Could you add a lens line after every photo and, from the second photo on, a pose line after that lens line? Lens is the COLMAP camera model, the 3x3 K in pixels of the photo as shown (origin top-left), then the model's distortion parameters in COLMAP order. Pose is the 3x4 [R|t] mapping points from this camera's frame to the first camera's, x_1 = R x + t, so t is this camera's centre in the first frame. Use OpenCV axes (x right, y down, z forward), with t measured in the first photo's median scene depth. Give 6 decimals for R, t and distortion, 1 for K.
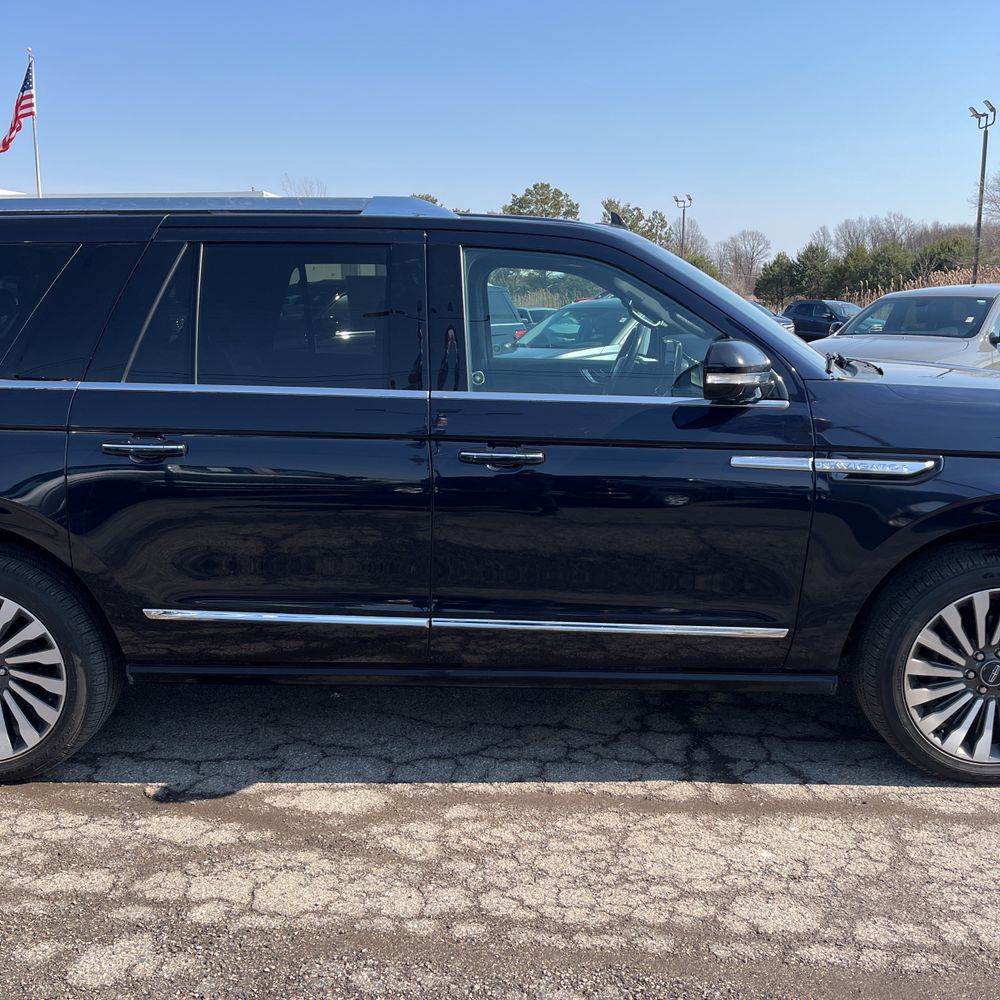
lens RADIAL K [[1011.1, 0, 507.4], [0, 1011.1, 506.0], [0, 0, 1]] dist [0.027574, 0.000000]
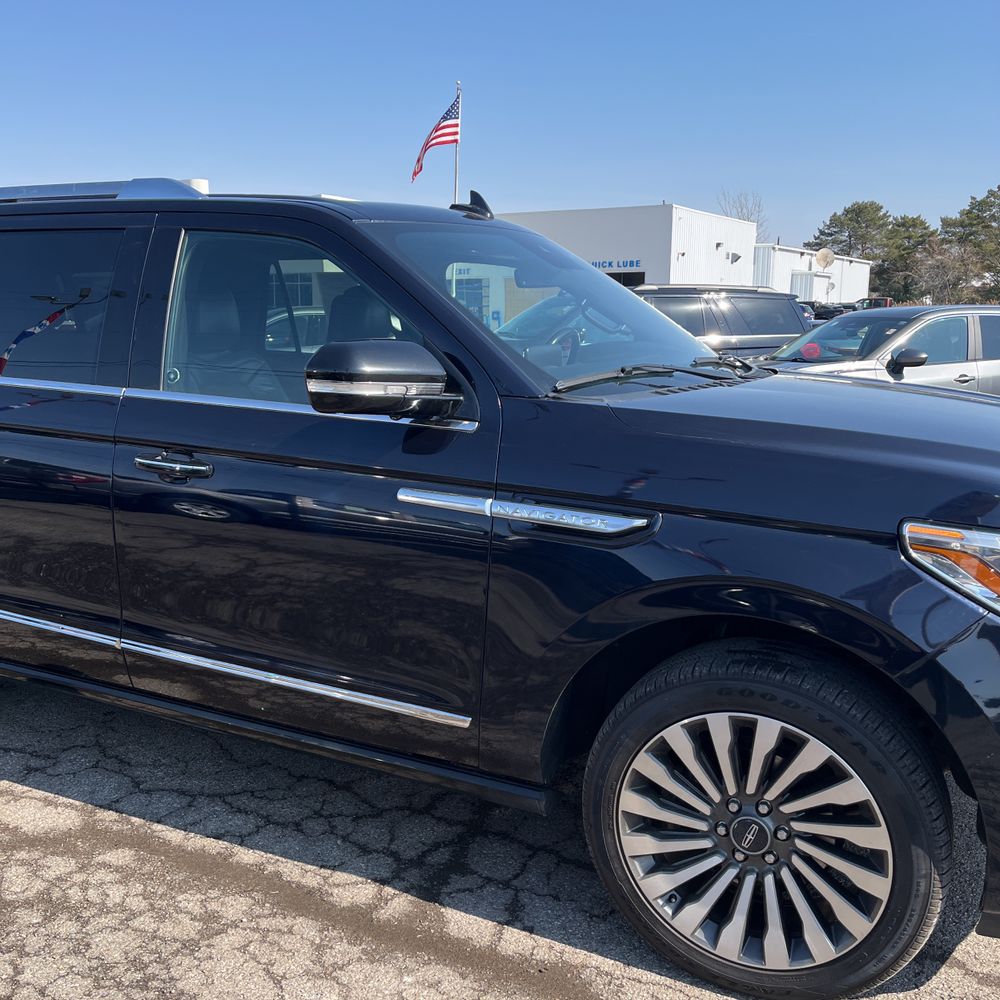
lens RADIAL K [[1011.1, 0, 490.8], [0, 1011.1, 506.5], [0, 0, 1]] dist [0.027574, 0.000000]
pose [[0.905819, 0.090525, -0.413880, 0.591419], [-0.095319, 0.995405, 0.009102, -0.046739], [0.412802, 0.031206, 0.910286, 0.301106]]
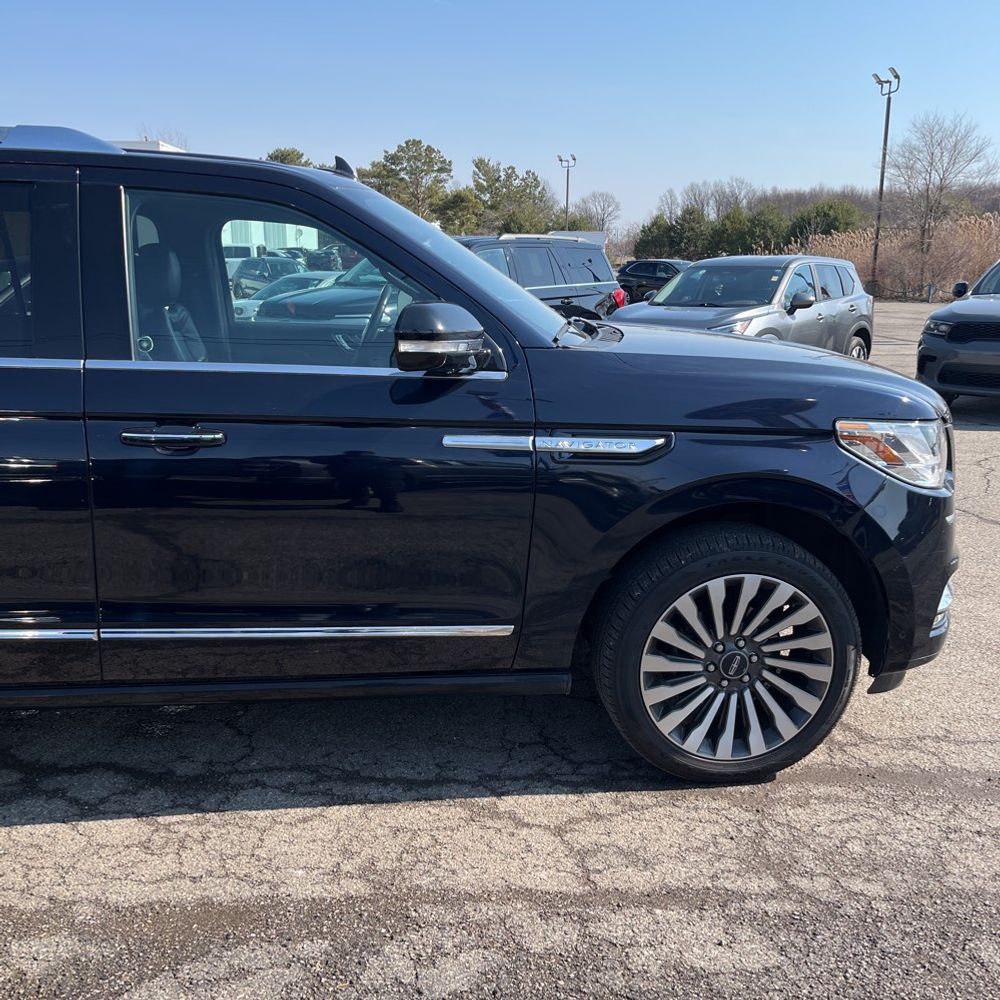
lens RADIAL K [[1011.1, 0, 529.5], [0, 1011.1, 482.0], [0, 0, 1]] dist [0.027574, 0.000000]
pose [[0.990495, -0.016247, 0.136582, 0.171160], [0.014065, 0.999758, 0.016922, -0.021318], [-0.136824, -0.014840, 0.990484, 0.112824]]
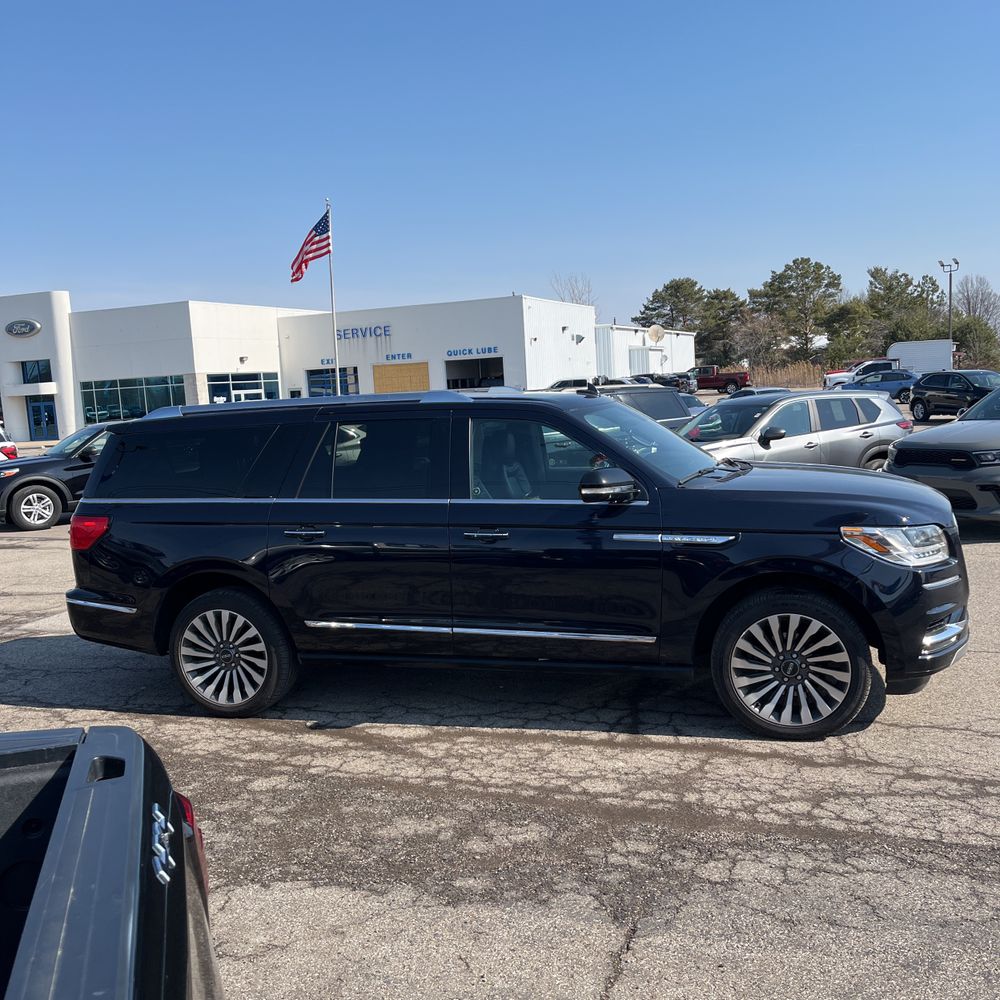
lens RADIAL K [[1011.1, 0, 504.2], [0, 1011.1, 498.1], [0, 0, 1]] dist [0.027574, 0.000000]
pose [[0.963092, -0.020648, -0.268381, 0.485591], [-0.001599, 0.996597, -0.082412, 0.030709], [0.269169, 0.079800, 0.959781, -0.677791]]
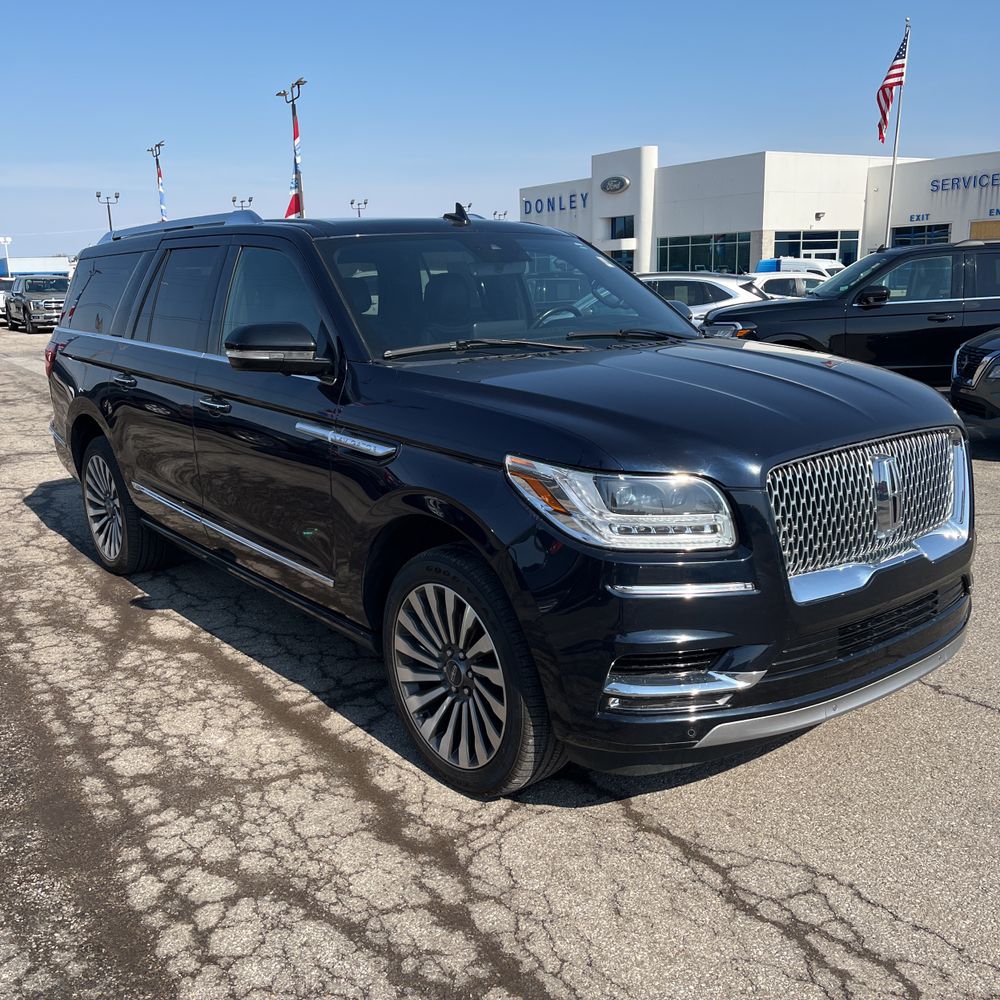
lens RADIAL K [[1011.1, 0, 489.7], [0, 1011.1, 501.9], [0, 0, 1]] dist [0.027574, 0.000000]
pose [[0.632042, 0.159072, -0.758432, 1.225834], [-0.134879, 0.986348, 0.094473, -0.094872], [0.763106, 0.042586, 0.644869, 0.400049]]
